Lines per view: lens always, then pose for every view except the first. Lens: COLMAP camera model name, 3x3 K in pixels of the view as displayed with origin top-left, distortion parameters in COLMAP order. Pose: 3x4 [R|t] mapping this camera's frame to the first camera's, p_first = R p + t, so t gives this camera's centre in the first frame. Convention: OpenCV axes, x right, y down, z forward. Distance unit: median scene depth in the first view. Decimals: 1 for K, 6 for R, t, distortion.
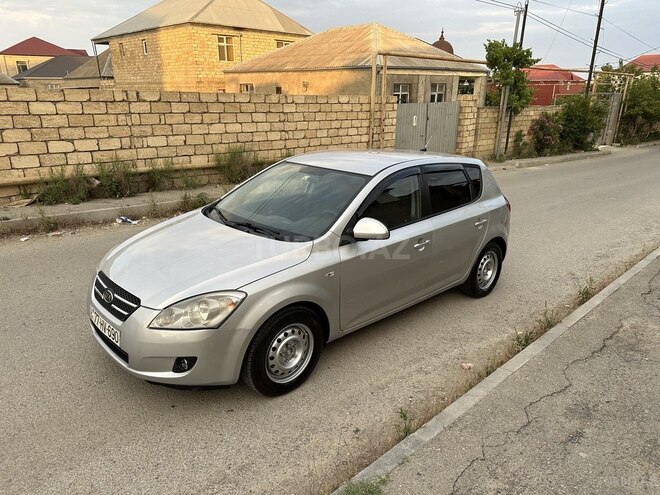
lens RADIAL K [[460.3, 0, 330.0], [0, 460.3, 247.5], [0, 0, 1]] dist [0.062612, -0.076418]
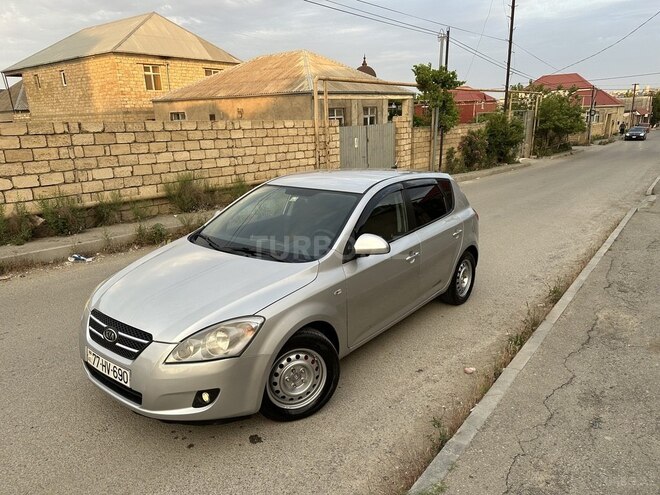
lens RADIAL K [[461.3, 0, 330.0], [0, 461.3, 247.5], [0, 0, 1]] dist [0.067698, -0.078914]
pose [[0.988040, -0.072223, 0.136240, -0.061774], [0.078958, 0.995876, -0.044693, 0.002220], [-0.132450, 0.054915, 0.989667, -0.000093]]
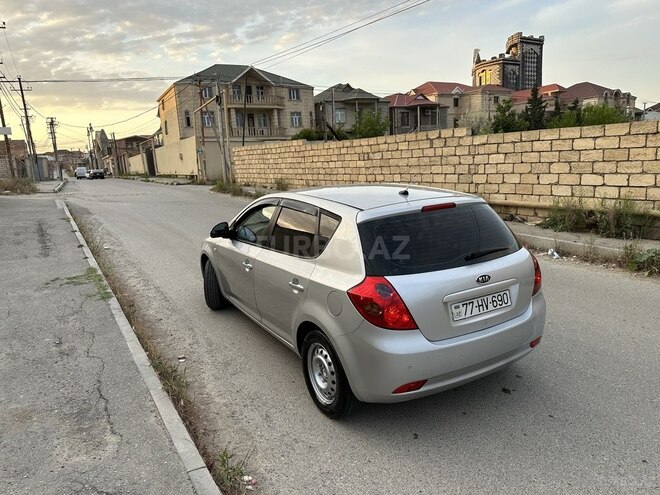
lens RADIAL K [[461.3, 0, 330.0], [0, 461.3, 247.5], [0, 0, 1]] dist [0.067698, -0.078914]
pose [[-0.226590, 0.181676, -0.956896, 0.597094], [-0.250544, 0.938517, 0.237514, -0.178632], [0.941214, 0.293563, -0.167141, 0.678668]]
